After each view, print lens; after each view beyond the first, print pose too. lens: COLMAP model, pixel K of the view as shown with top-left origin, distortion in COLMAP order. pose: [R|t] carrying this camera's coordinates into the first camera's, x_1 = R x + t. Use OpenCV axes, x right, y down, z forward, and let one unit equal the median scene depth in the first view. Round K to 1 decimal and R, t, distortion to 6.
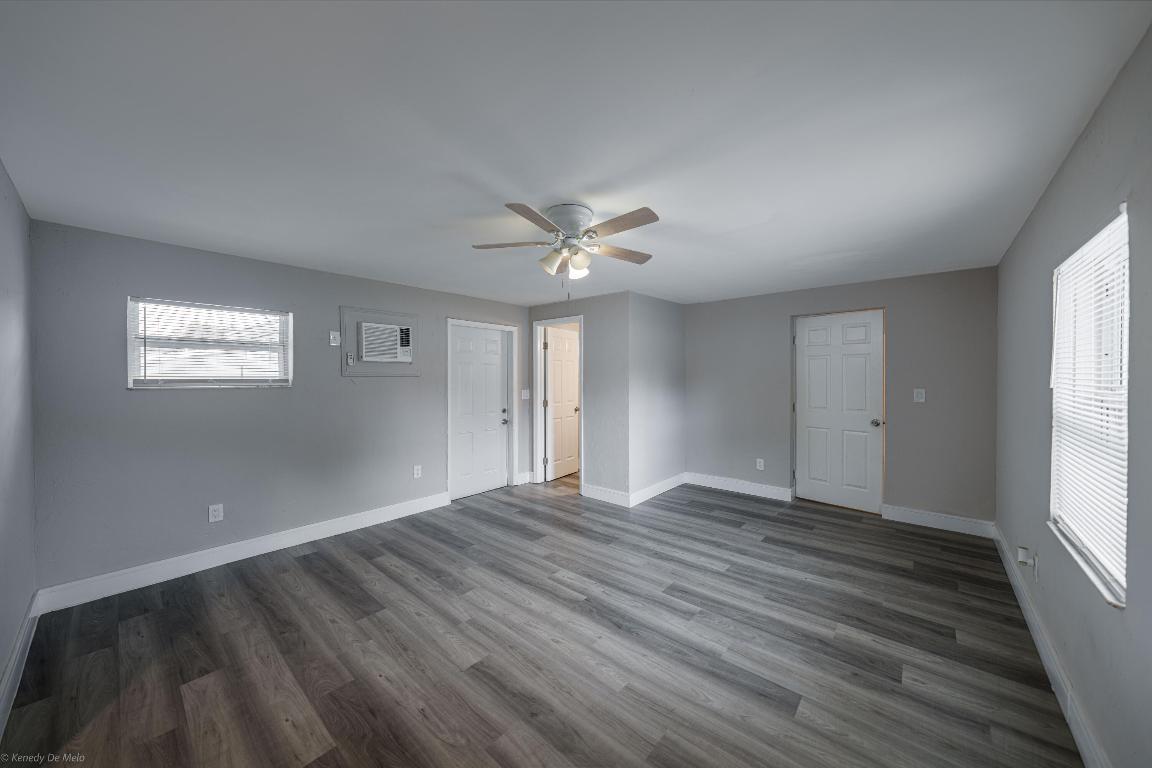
lens RADIAL K [[402.6, 0, 577.8], [0, 402.6, 380.3], [0, 0, 1]] dist [-0.000072, 0.000051]
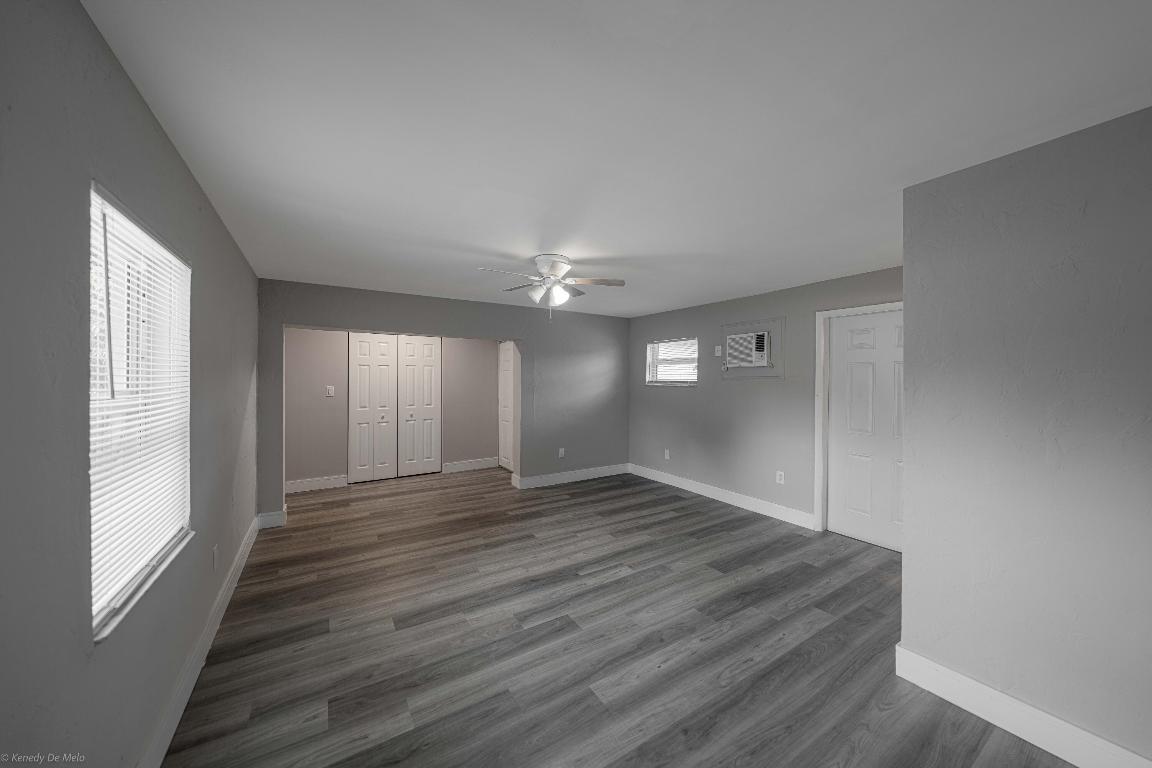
lens RADIAL K [[402.6, 0, 577.8], [0, 402.6, 380.3], [0, 0, 1]] dist [-0.000072, 0.000051]
pose [[-0.288667, 0.005539, -0.957414, 0.971815], [-0.015506, 0.999825, 0.010459, -0.016783], [0.957304, 0.017865, -0.288530, 1.152389]]
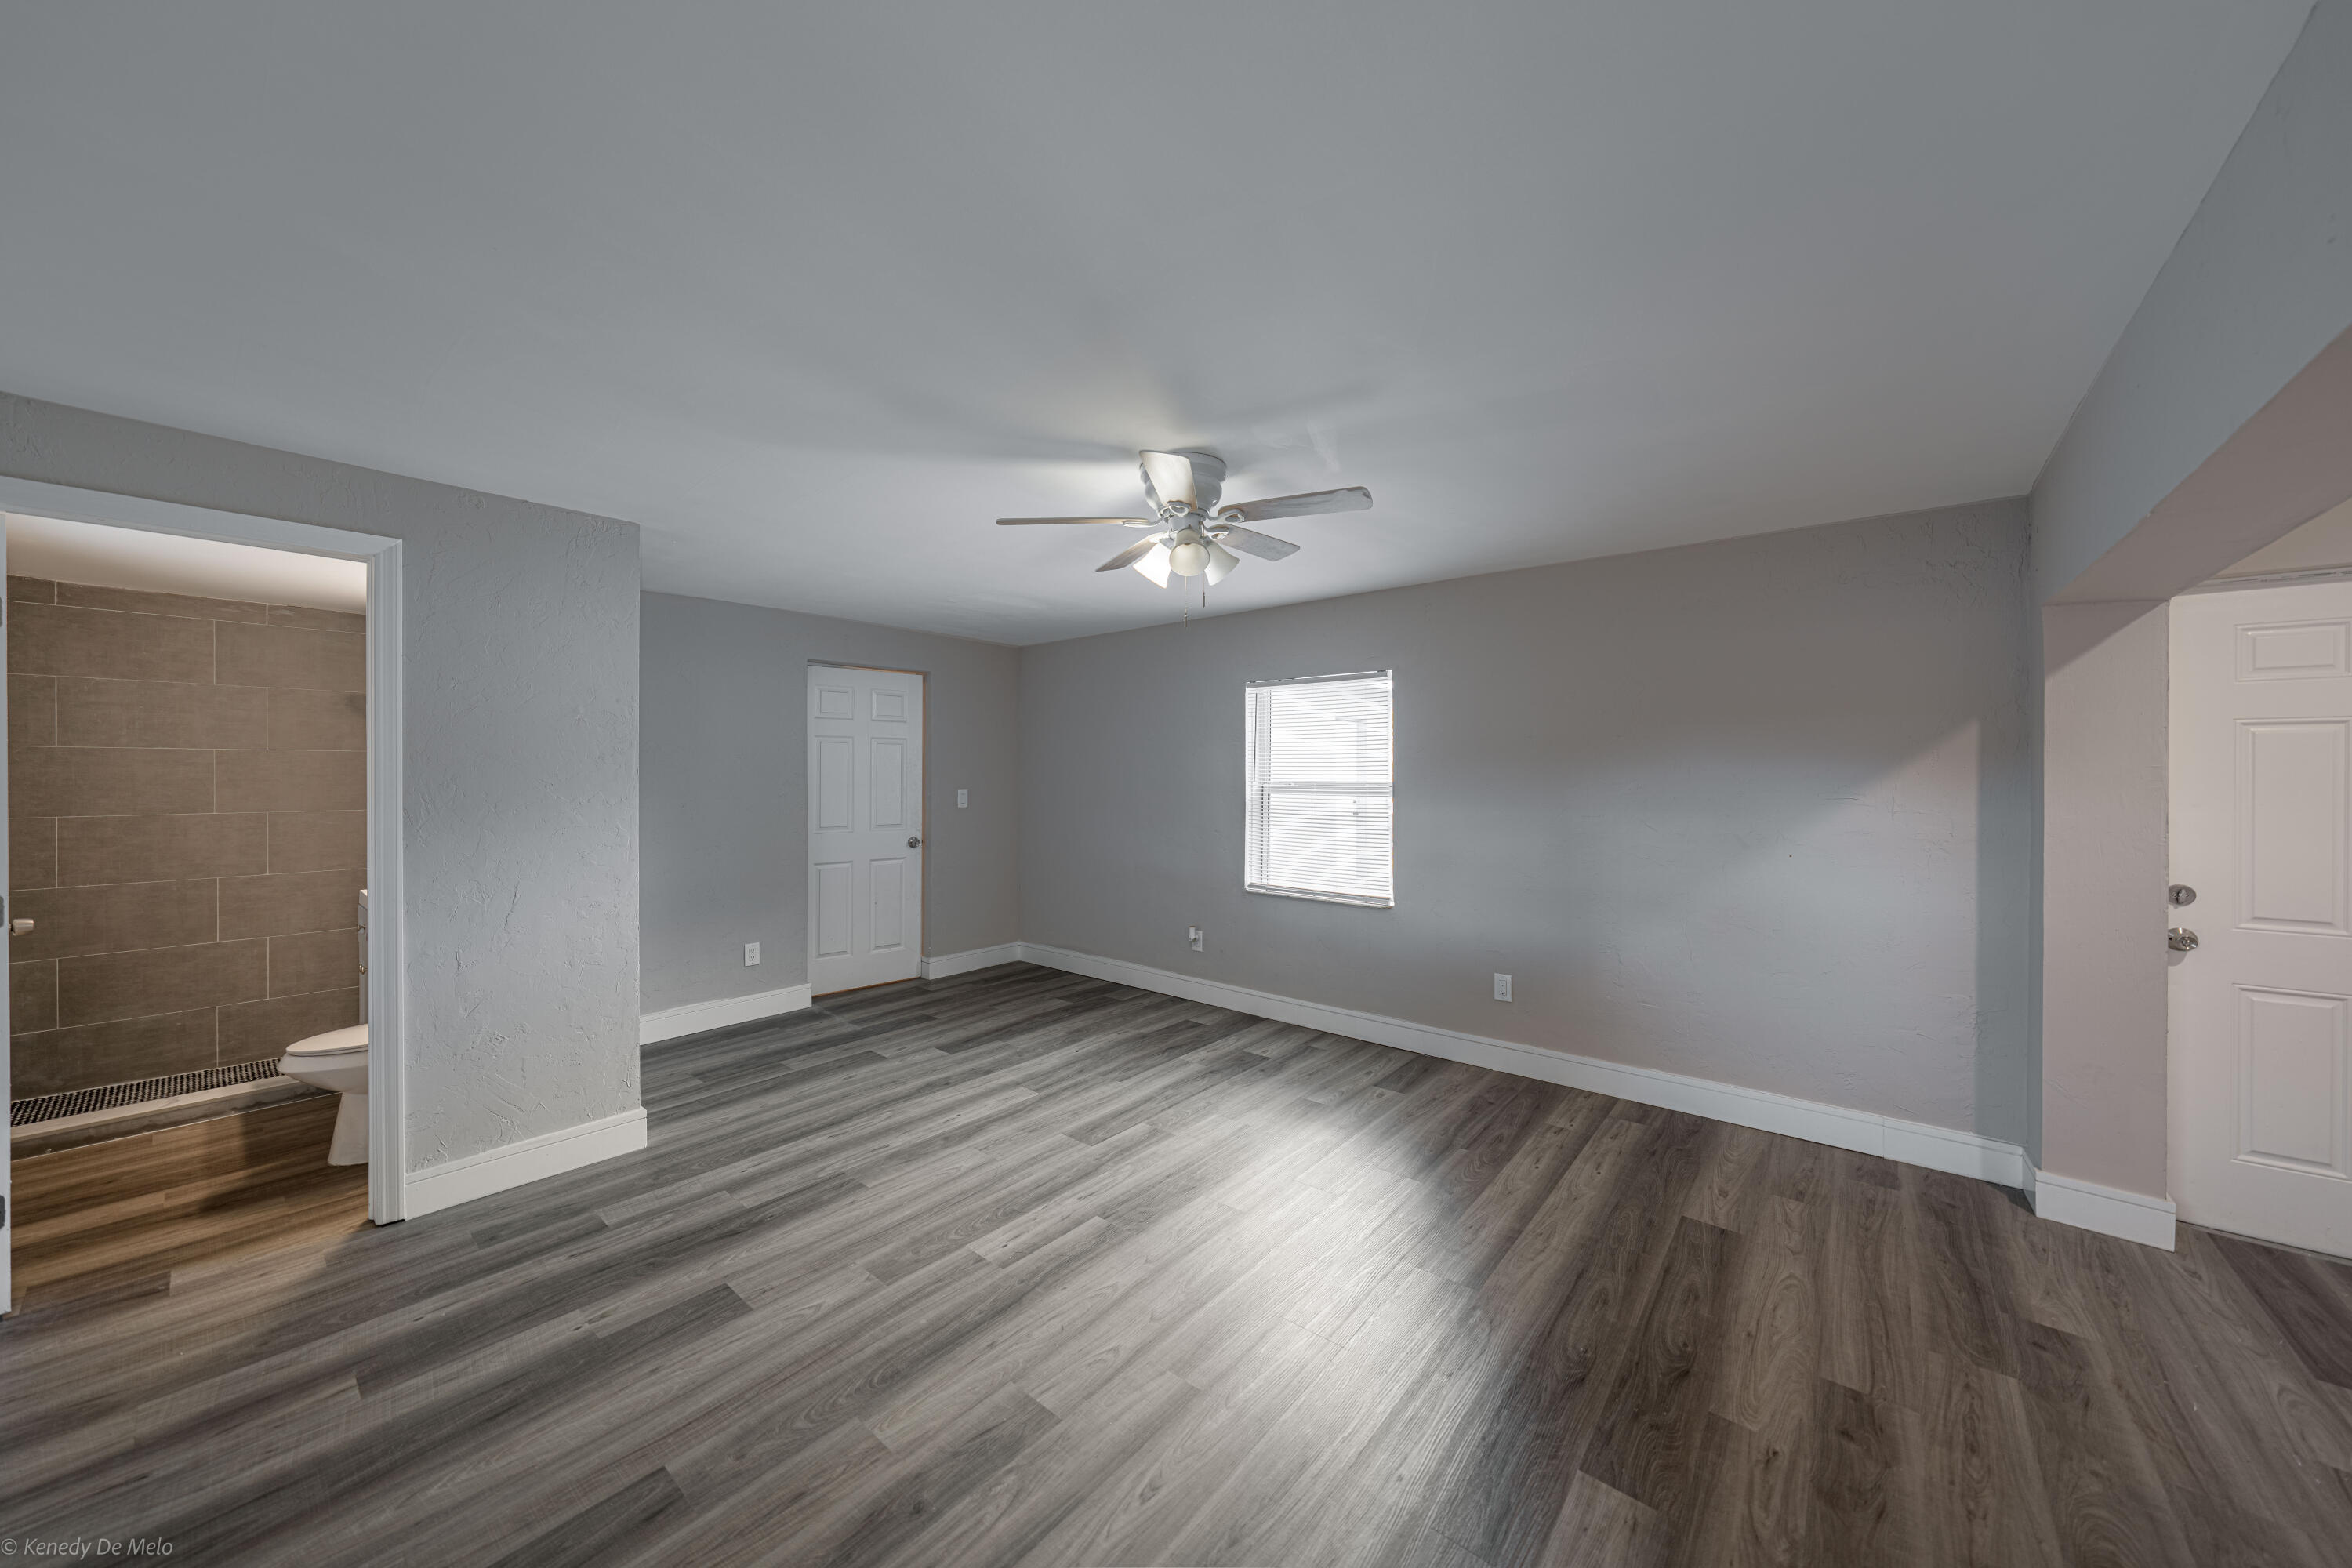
lens RADIAL K [[822.0, 0, 1179.6], [0, 822.0, 776.4], [0, 0, 1]] dist [-0.000072, 0.000051]
pose [[-0.019582, -0.002983, 0.999804, -0.871987], [0.010308, 0.999942, 0.003185, -0.004456], [-0.999755, 0.010368, -0.019550, 0.804216]]
